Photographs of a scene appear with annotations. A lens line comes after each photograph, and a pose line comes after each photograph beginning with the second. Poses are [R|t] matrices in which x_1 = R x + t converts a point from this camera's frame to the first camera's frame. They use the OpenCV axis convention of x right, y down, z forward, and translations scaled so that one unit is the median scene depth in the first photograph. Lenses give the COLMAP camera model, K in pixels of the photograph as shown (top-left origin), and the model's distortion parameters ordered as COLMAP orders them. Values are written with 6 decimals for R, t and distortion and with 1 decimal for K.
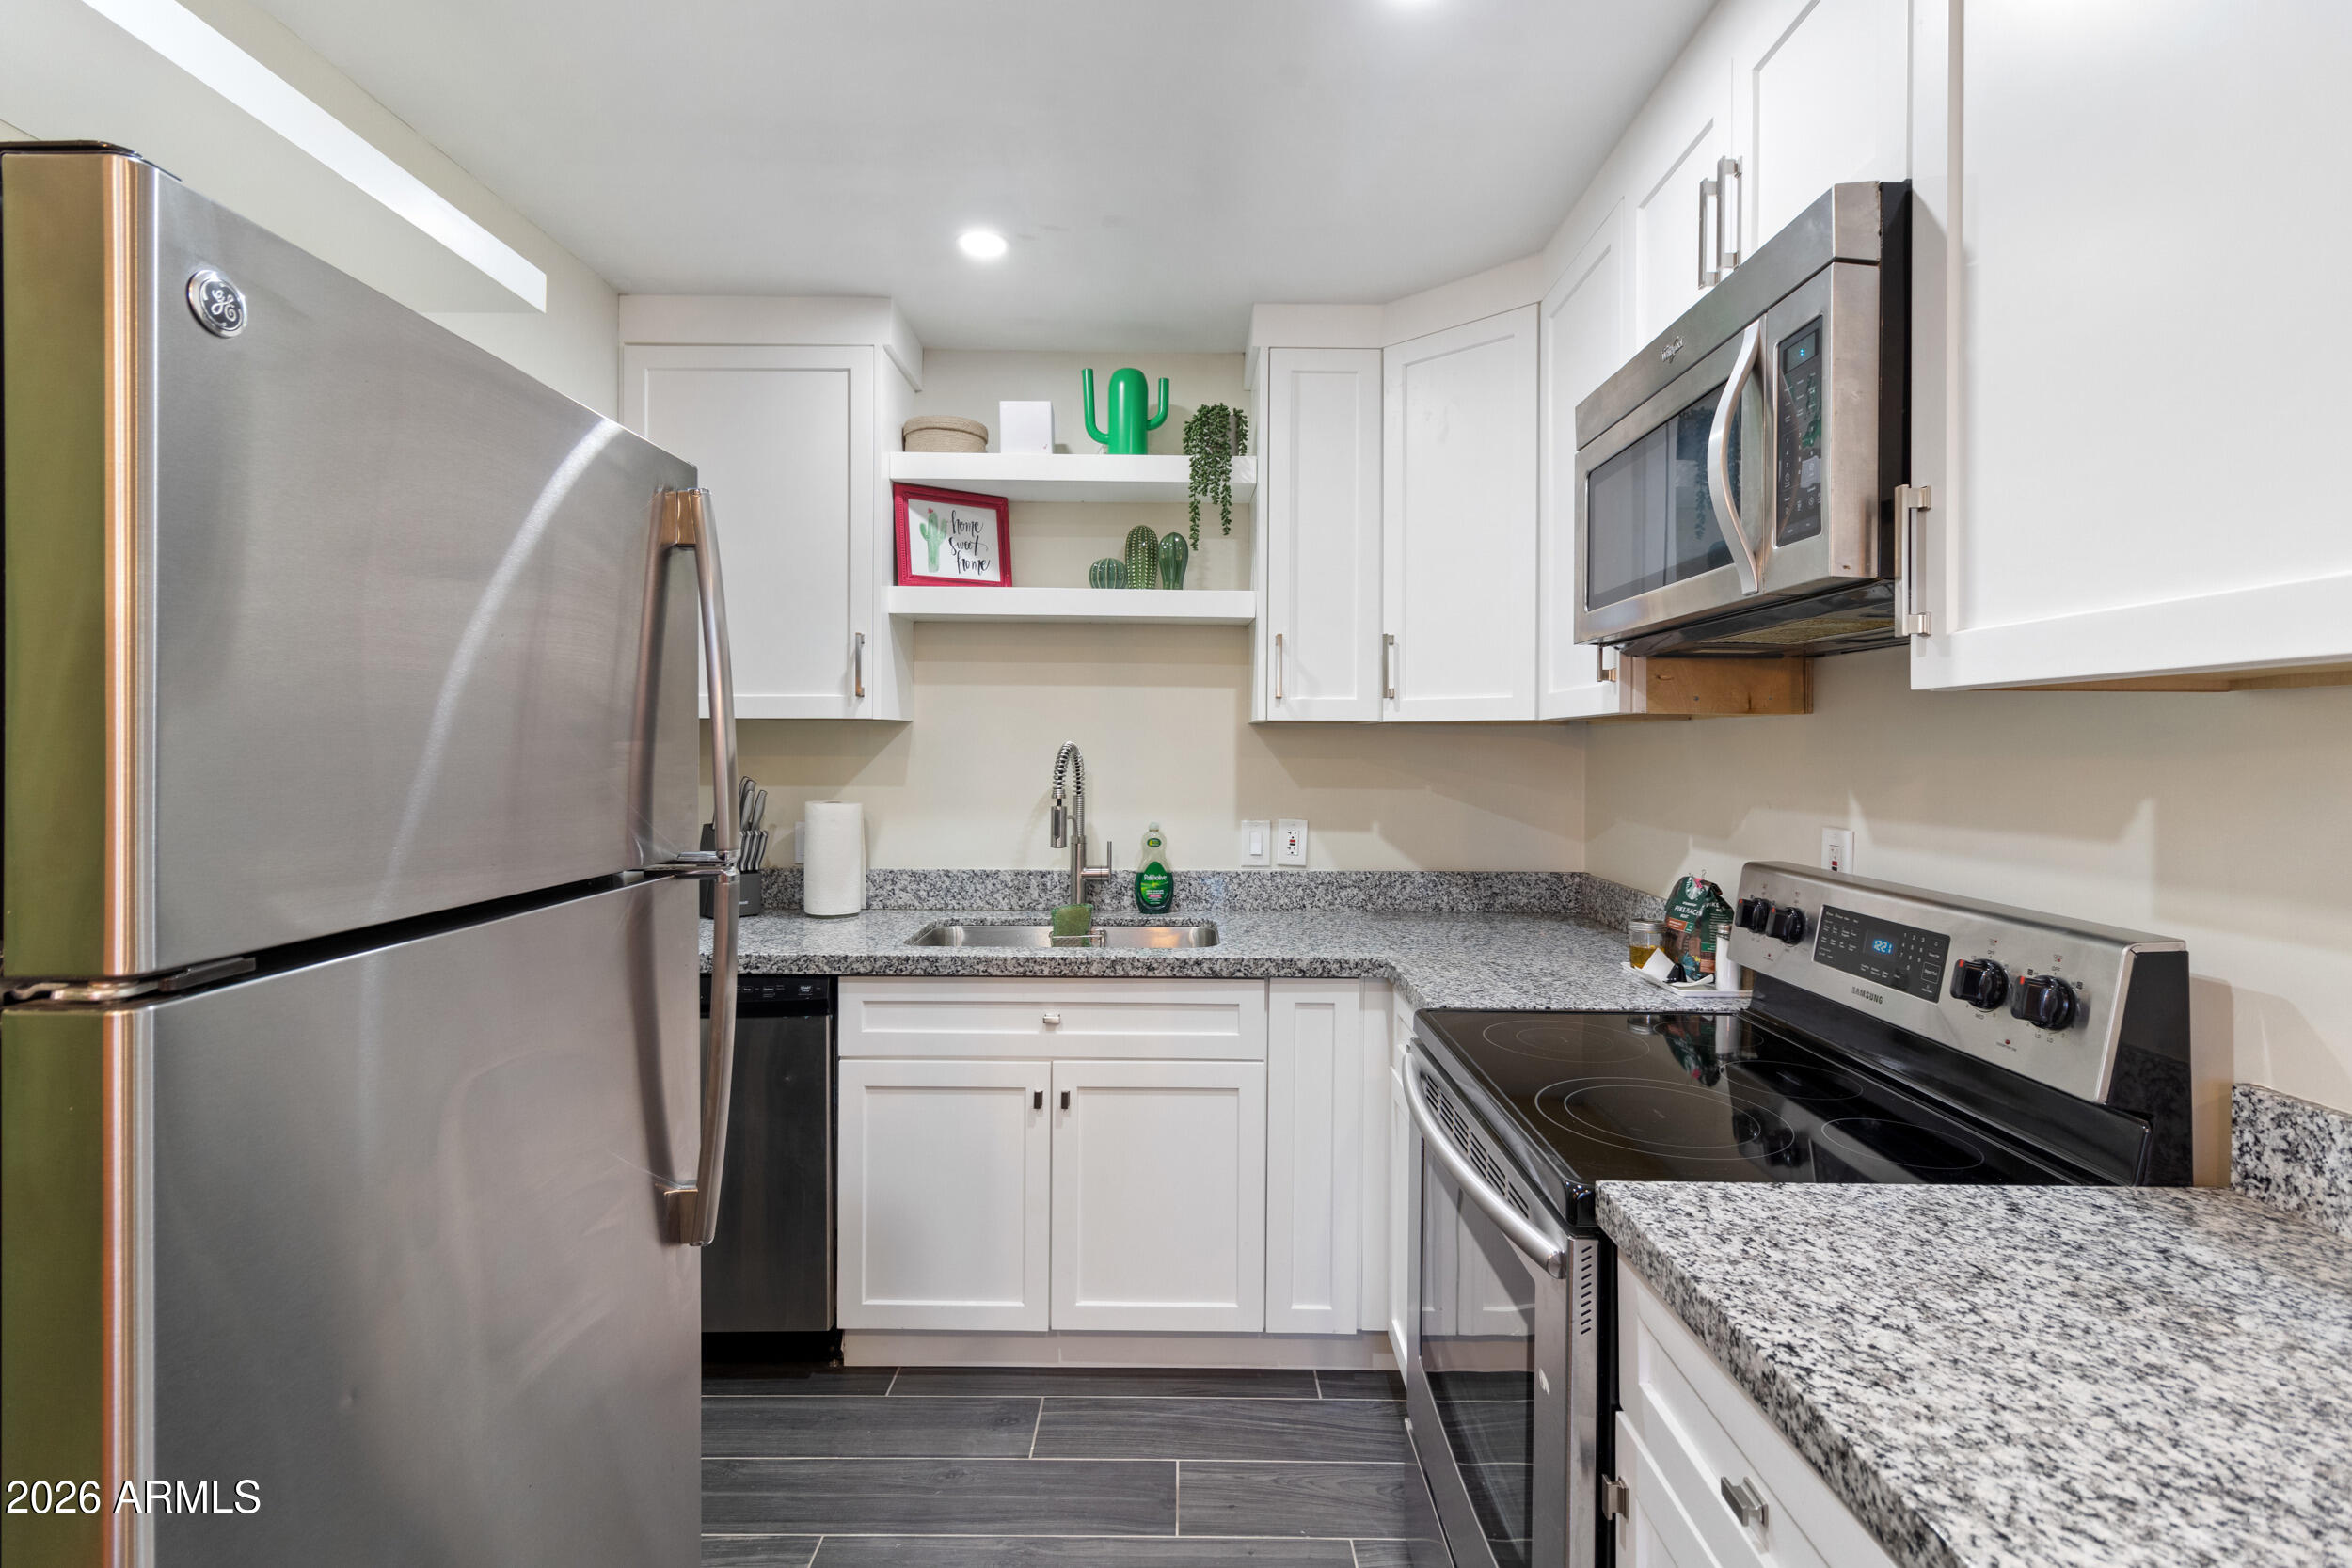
lens RADIAL K [[1098.2, 0, 1180.0], [0, 1098.2, 745.0], [0, 0, 1]] dist [0.003357, -0.000188]
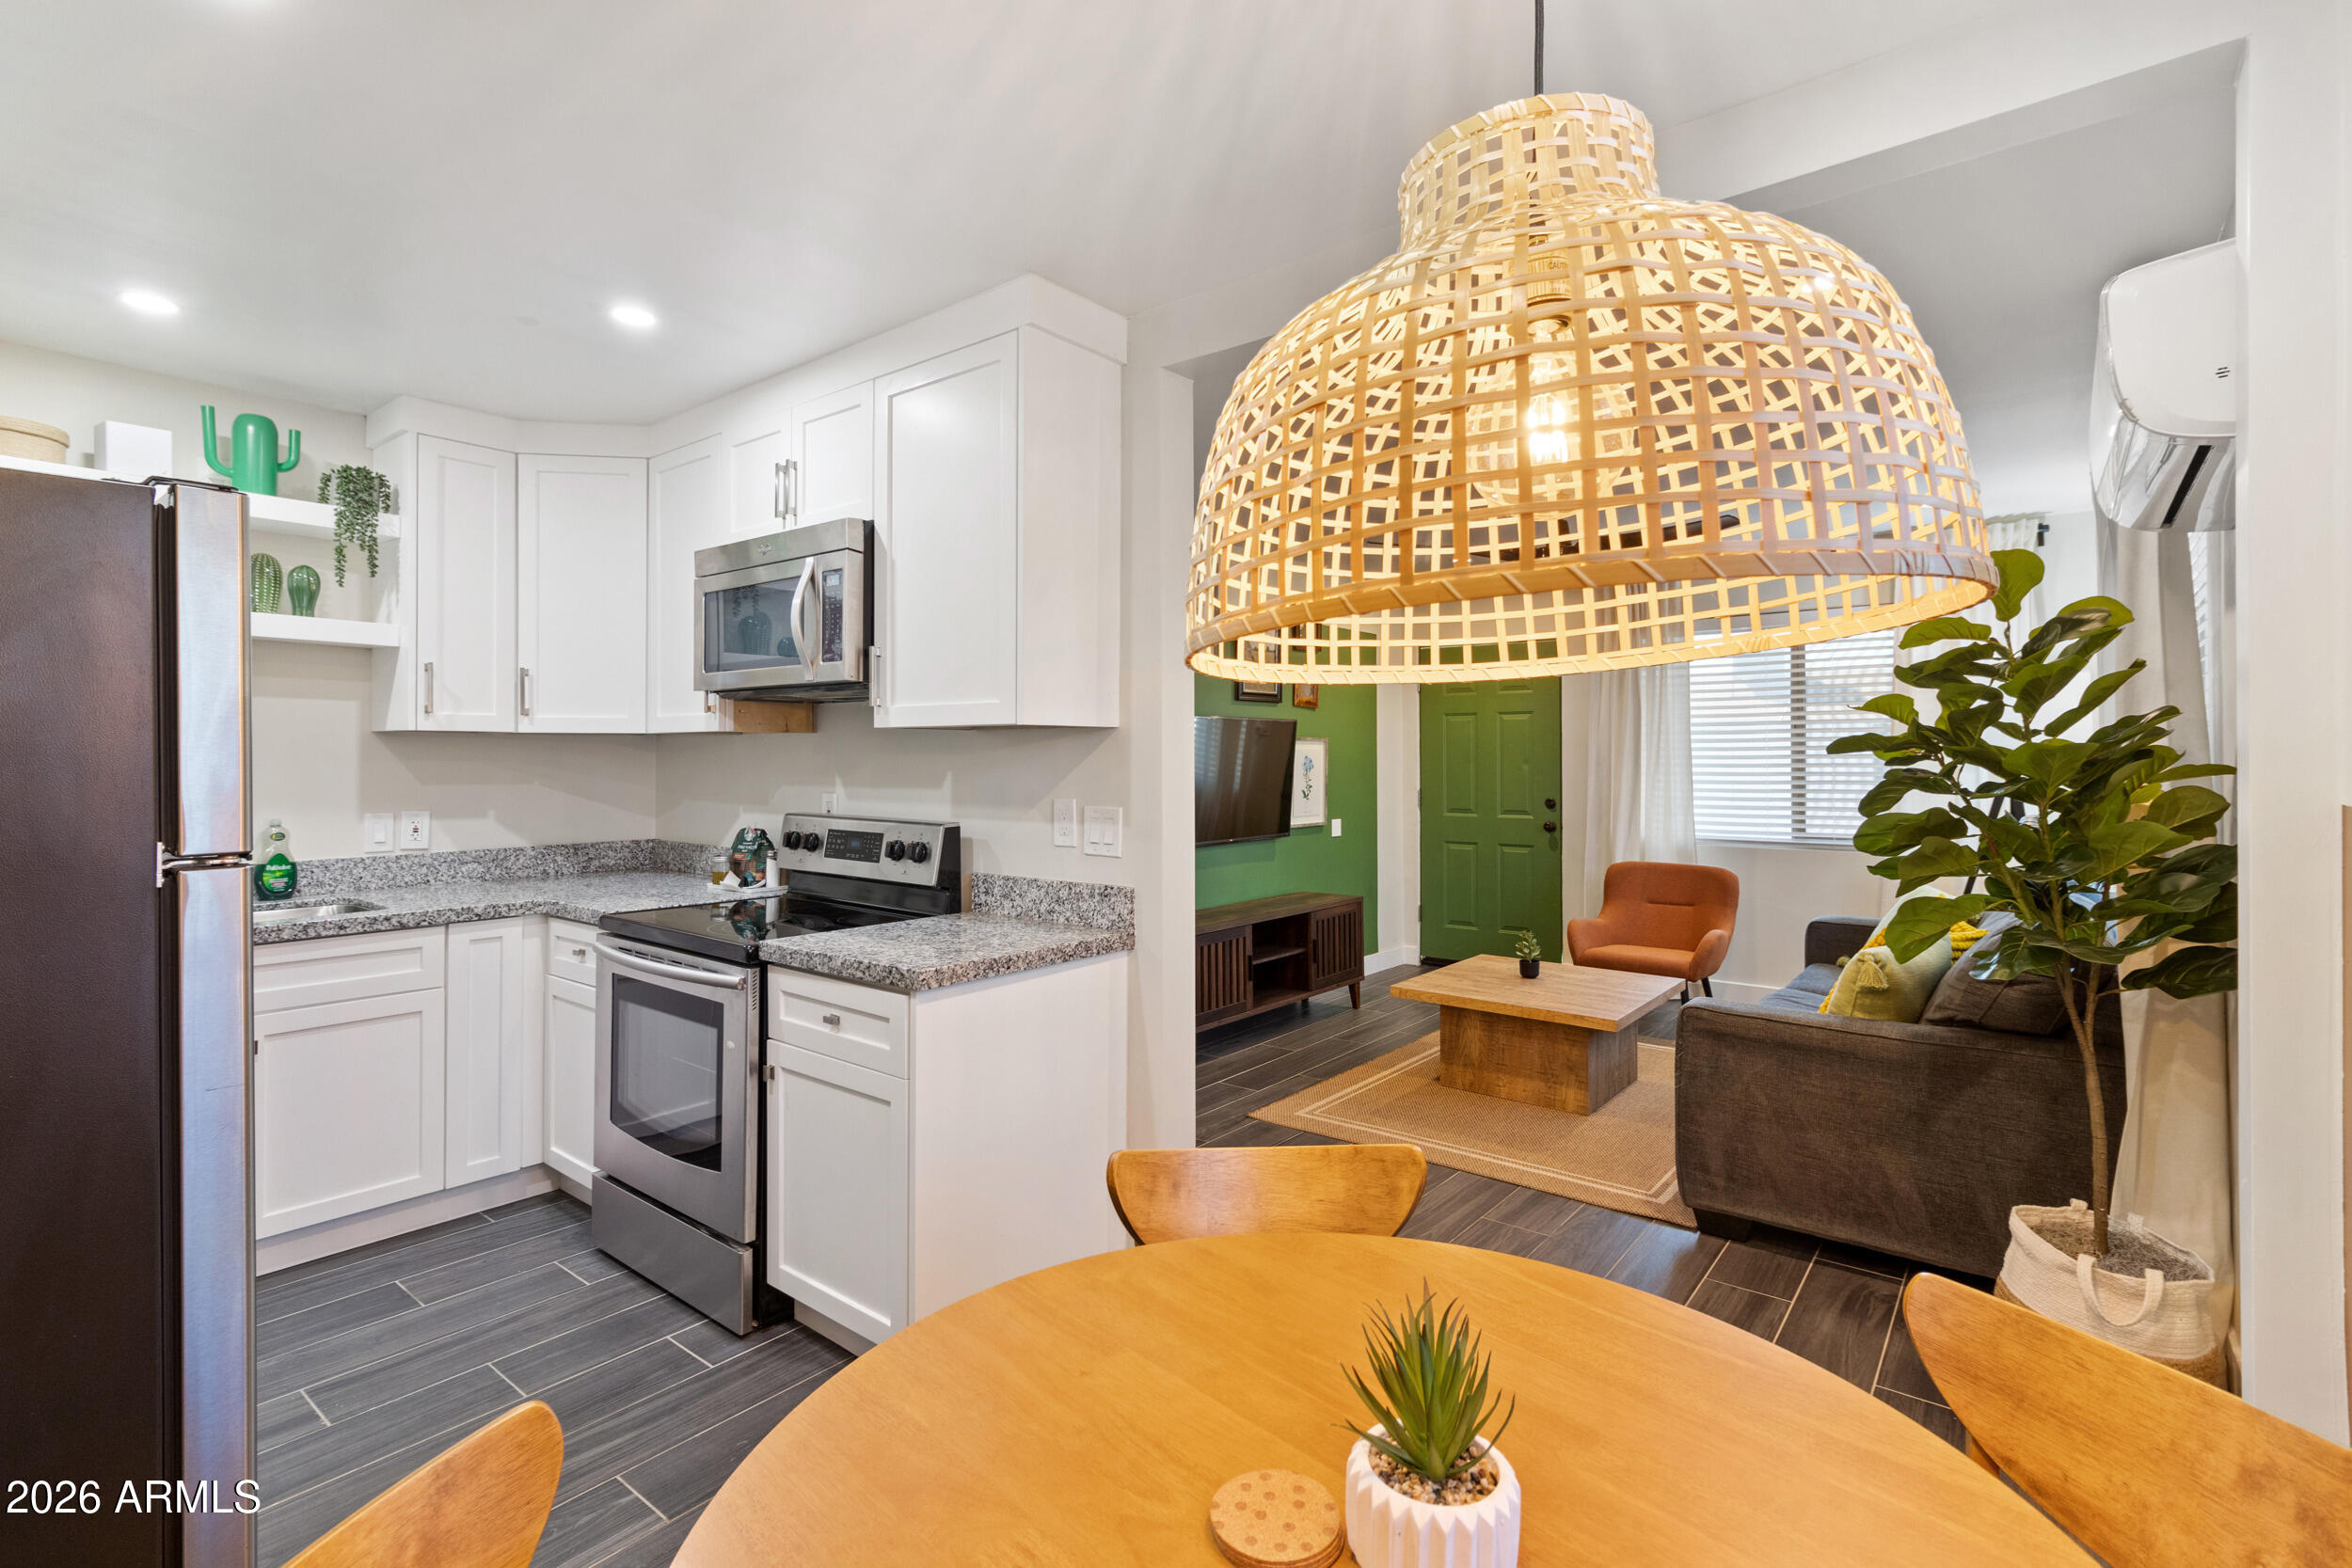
lens RADIAL K [[1098.2, 0, 1180.0], [0, 1098.2, 745.0], [0, 0, 1]] dist [0.003357, -0.000188]
pose [[0.618018, 0.002824, 0.786159, -0.436258], [0.000172, 0.999993, -0.003728, -0.000866], [-0.786164, 0.002440, 0.618013, -0.546465]]
